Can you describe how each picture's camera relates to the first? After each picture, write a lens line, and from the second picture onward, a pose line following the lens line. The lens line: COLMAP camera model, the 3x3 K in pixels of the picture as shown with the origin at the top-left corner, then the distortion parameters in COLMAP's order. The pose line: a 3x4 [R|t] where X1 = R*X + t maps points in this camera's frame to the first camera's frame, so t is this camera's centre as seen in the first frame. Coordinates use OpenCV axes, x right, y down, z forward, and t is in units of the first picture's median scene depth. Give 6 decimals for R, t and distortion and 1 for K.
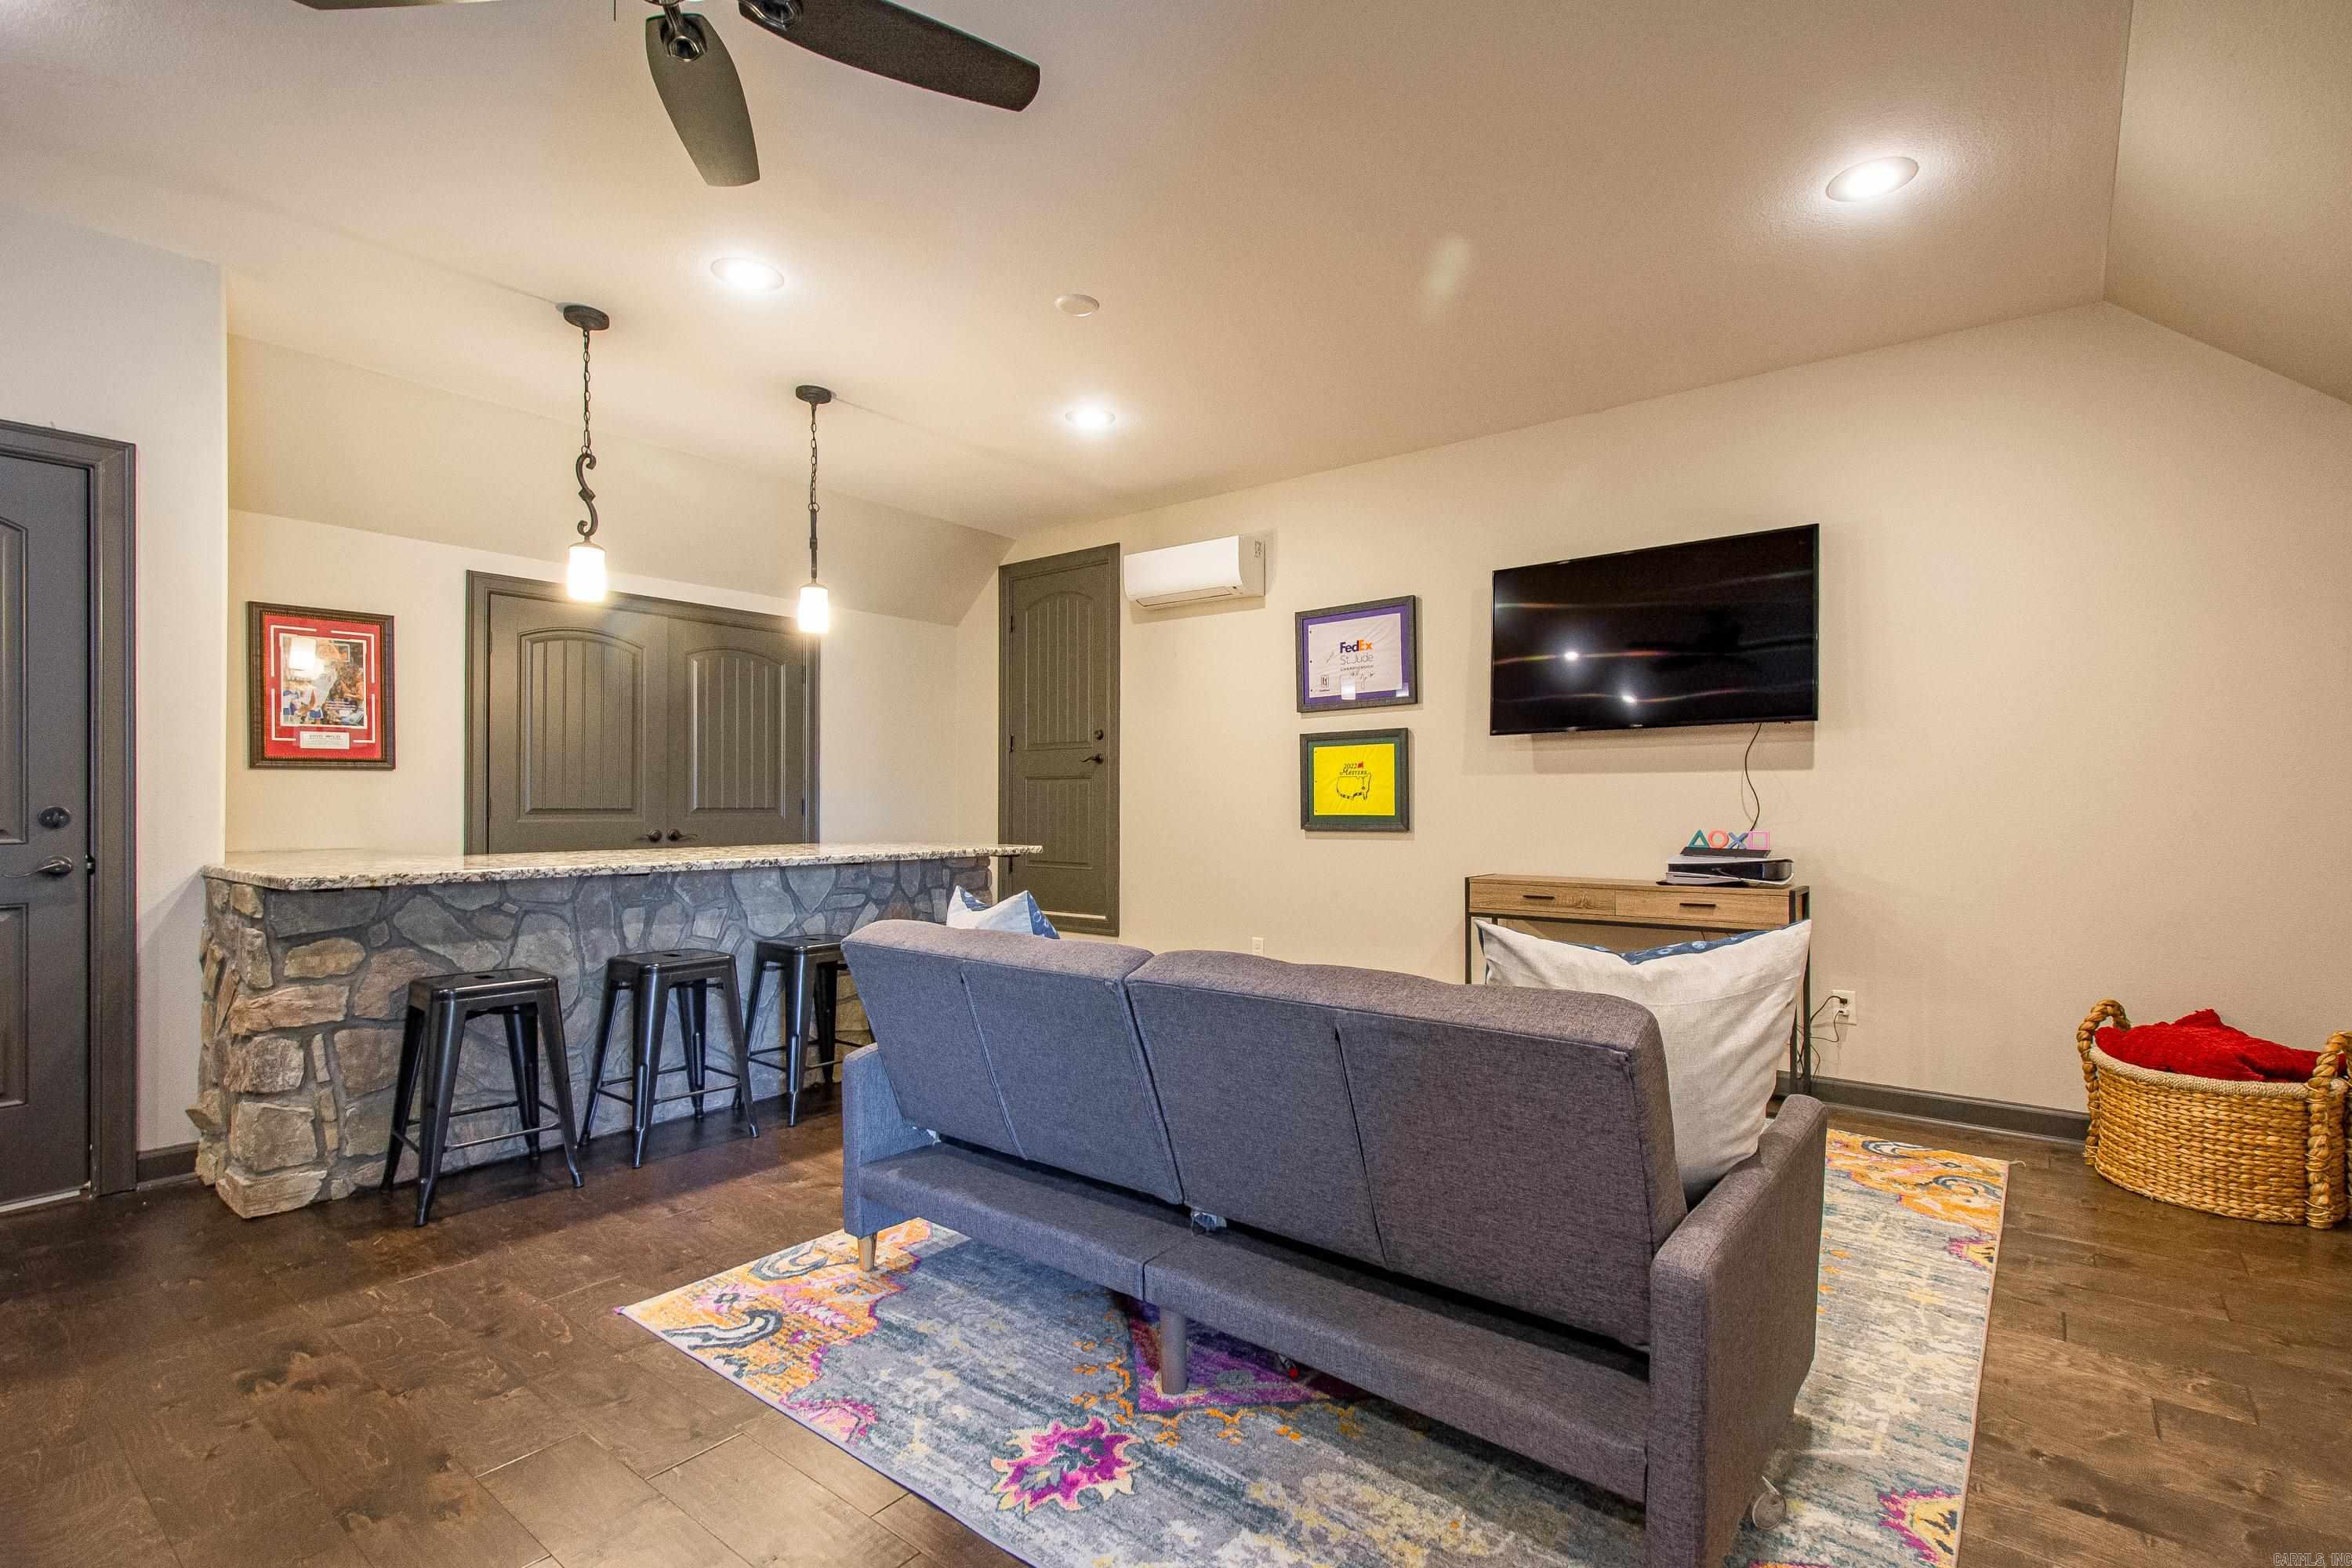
lens RADIAL K [[1067.8, 0, 1182.4], [0, 1067.8, 795.6], [0, 0, 1]] dist [0.008631, 0.001017]
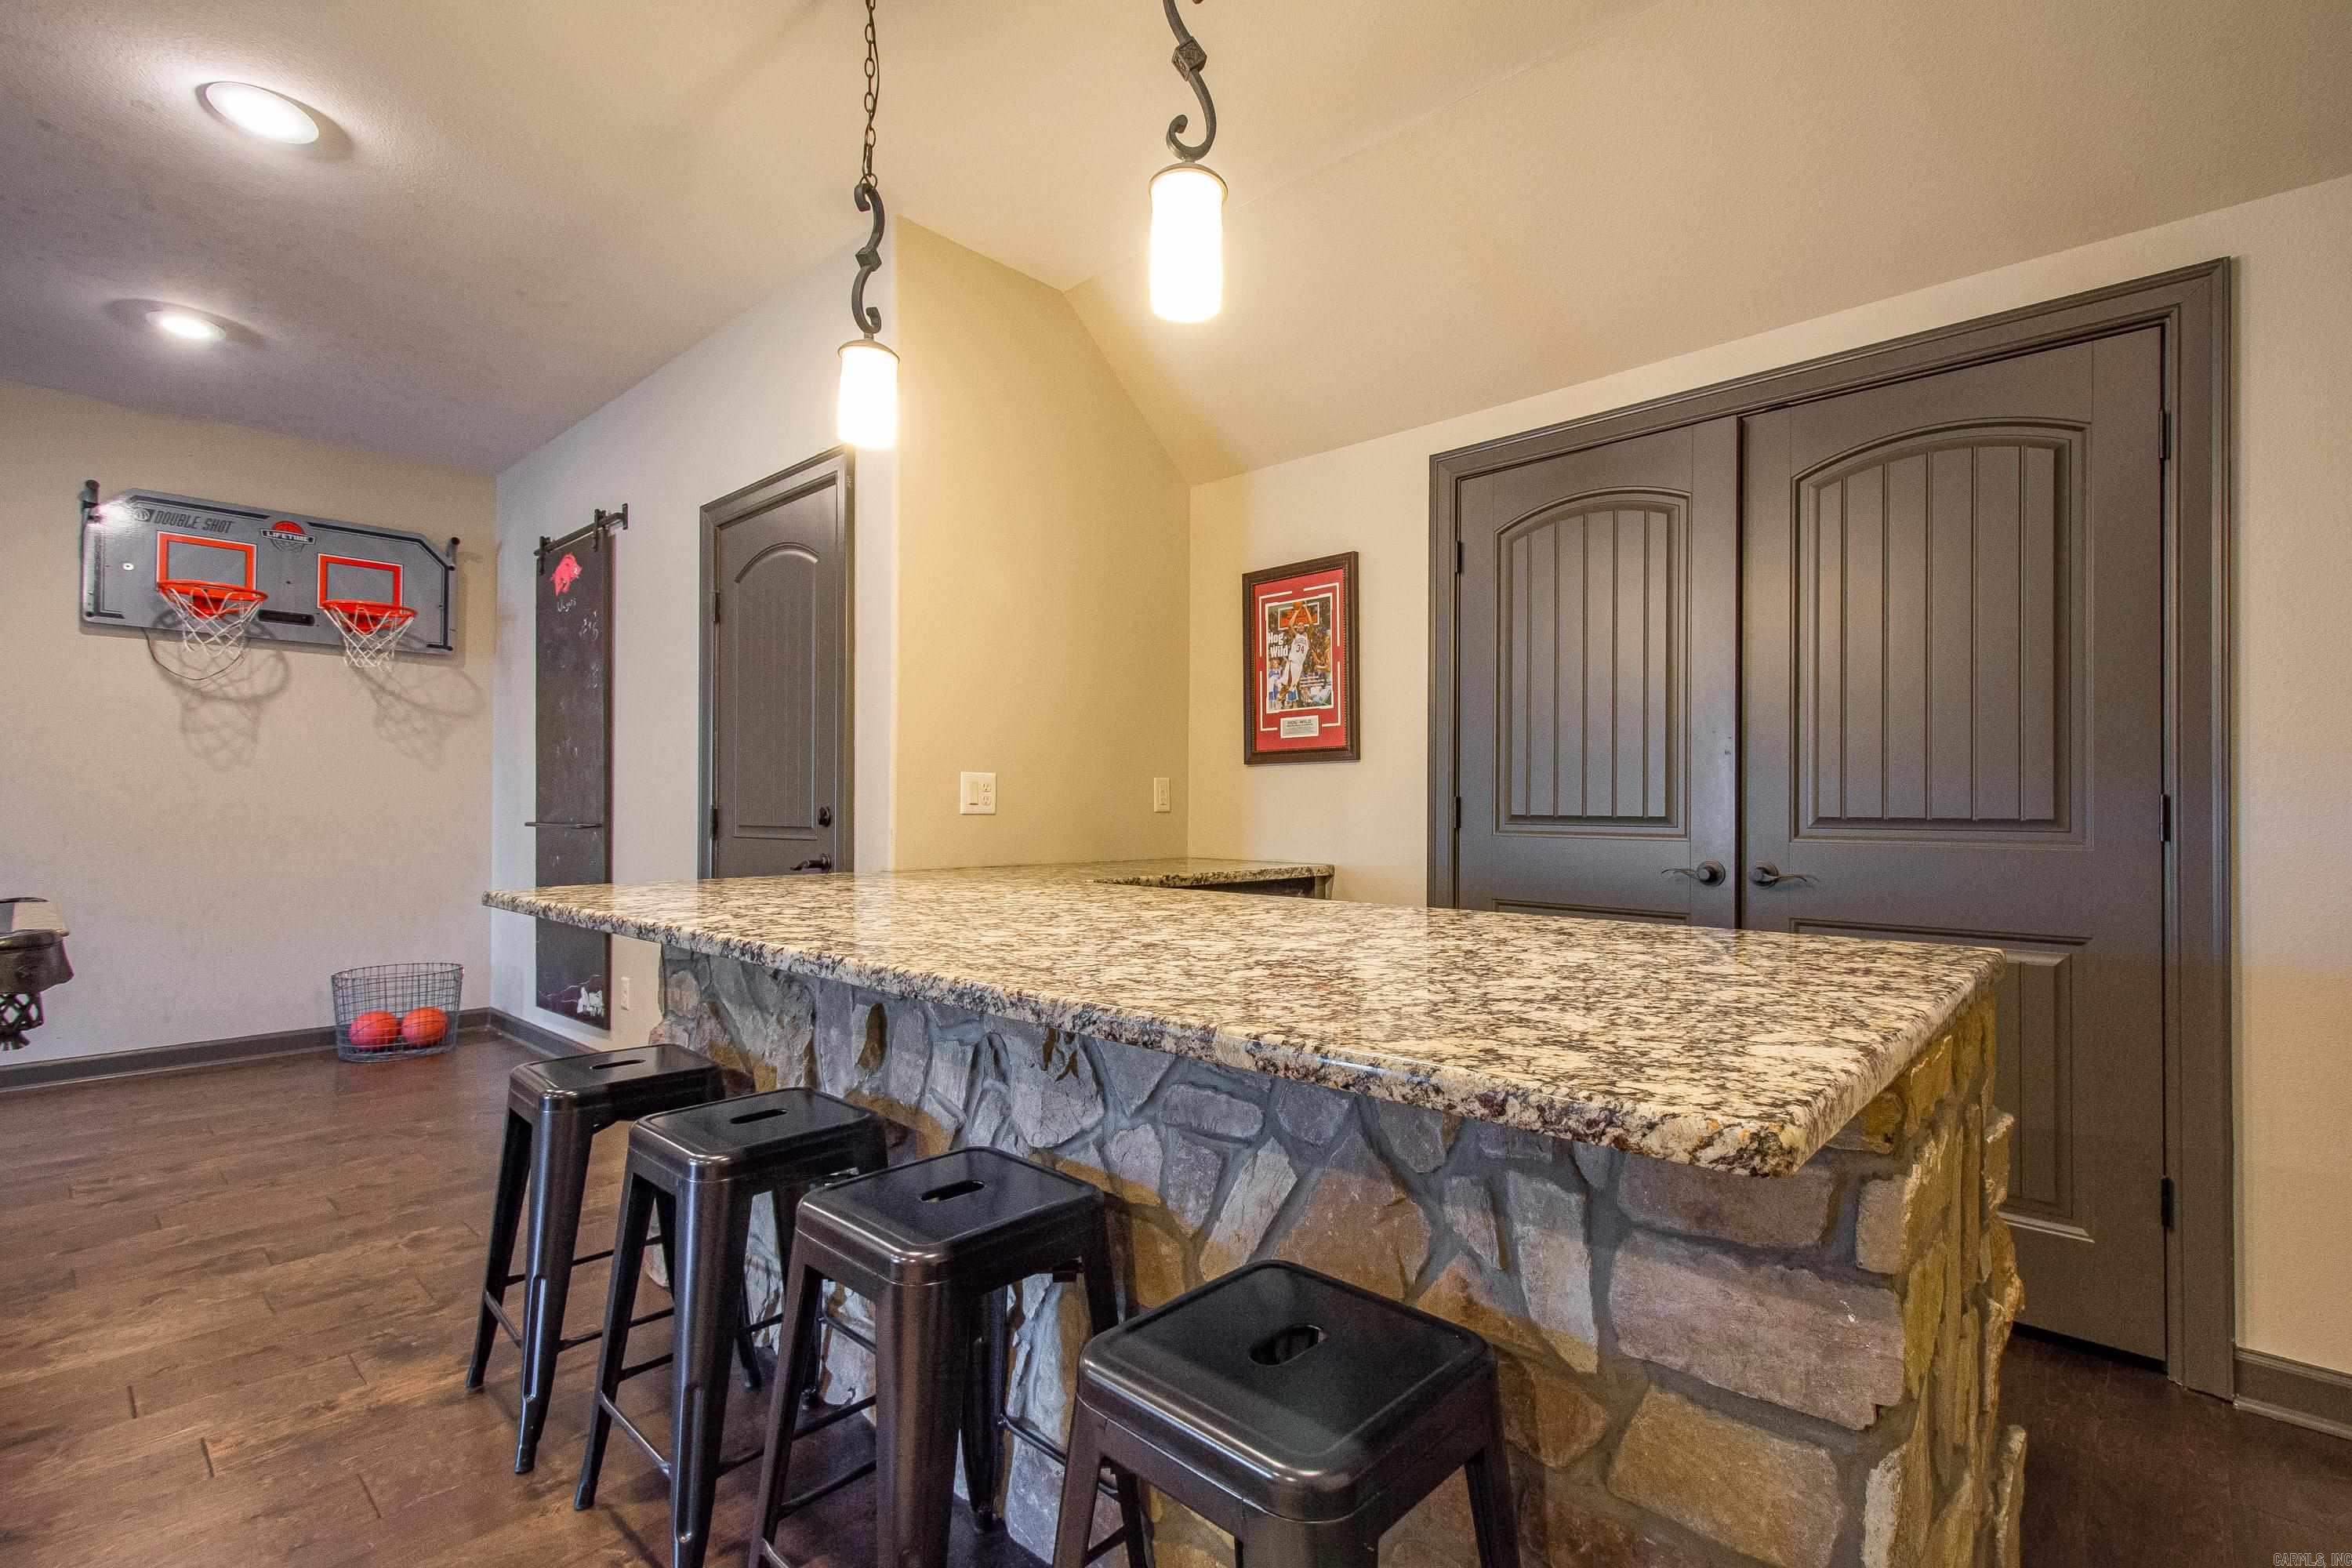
lens RADIAL K [[1067.8, 0, 1201.3], [0, 1067.8, 795.7], [0, 0, 1]] dist [0.008631, 0.001017]
pose [[-0.047629, -0.011348, -0.998801, -0.001305], [0.001073, 0.999934, -0.011412, 0.008301], [0.998865, -0.001615, -0.047614, 0.955198]]
